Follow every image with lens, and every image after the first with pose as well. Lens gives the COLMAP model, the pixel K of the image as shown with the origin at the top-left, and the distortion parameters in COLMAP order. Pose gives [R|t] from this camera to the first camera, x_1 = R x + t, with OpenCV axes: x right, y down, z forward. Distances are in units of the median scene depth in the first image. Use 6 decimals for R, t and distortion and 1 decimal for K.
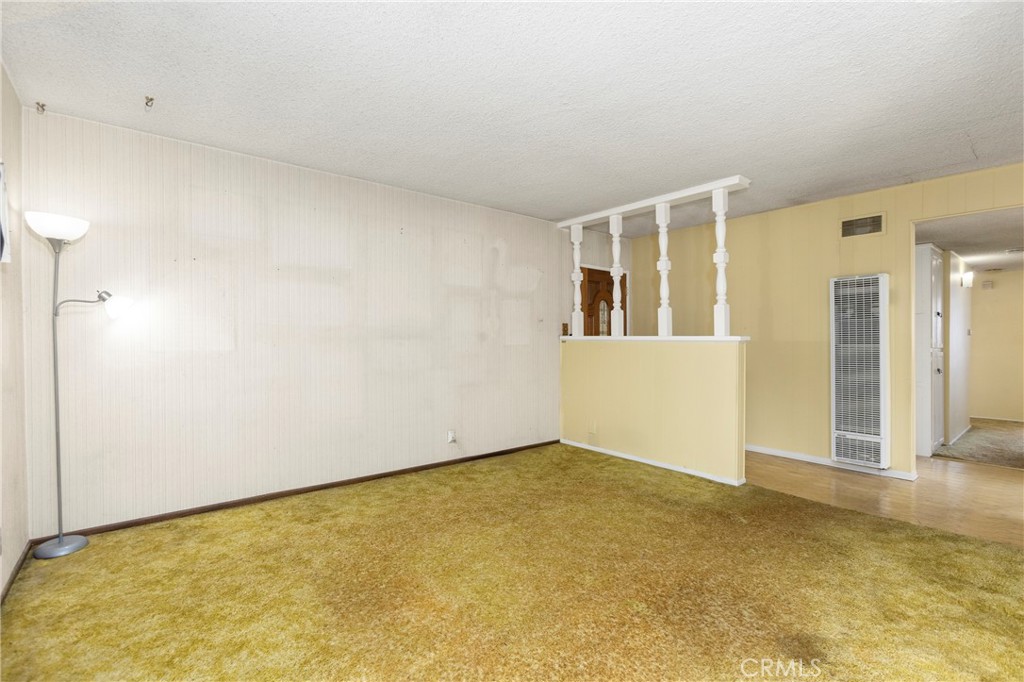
lens RADIAL K [[461.7, 0, 509.3], [0, 461.7, 344.2], [0, 0, 1]] dist [-0.001920, 0.000461]
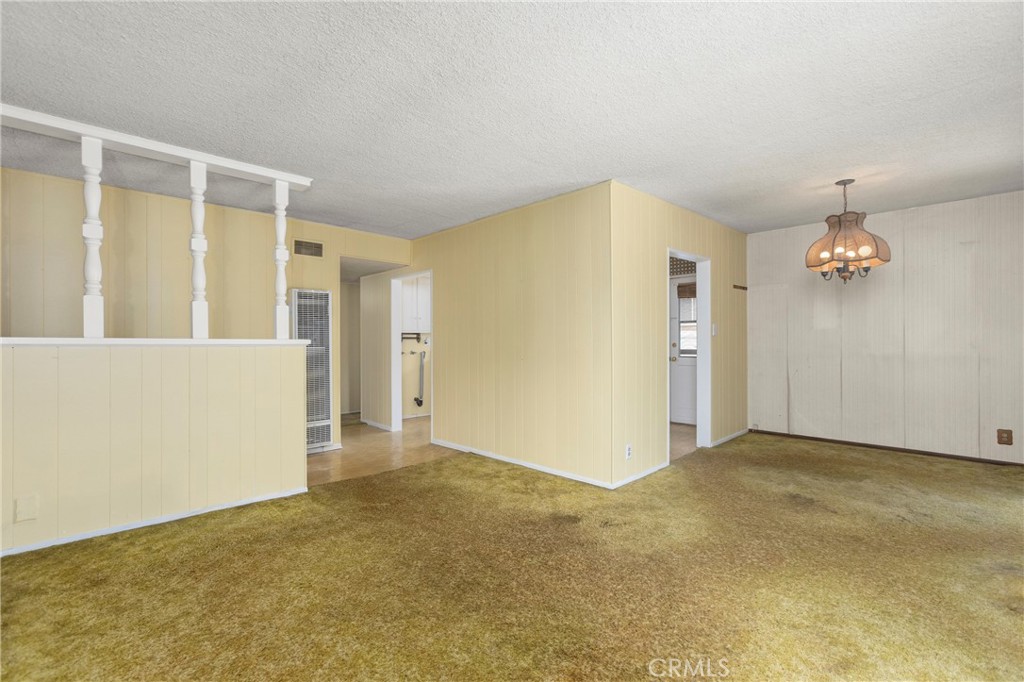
lens RADIAL K [[461.7, 0, 509.3], [0, 461.7, 344.2], [0, 0, 1]] dist [-0.001920, 0.000461]
pose [[-0.077953, -0.004609, 0.996946, -0.526382], [0.012677, 0.999904, 0.005614, -0.008151], [-0.996876, 0.013075, -0.077888, 0.646700]]
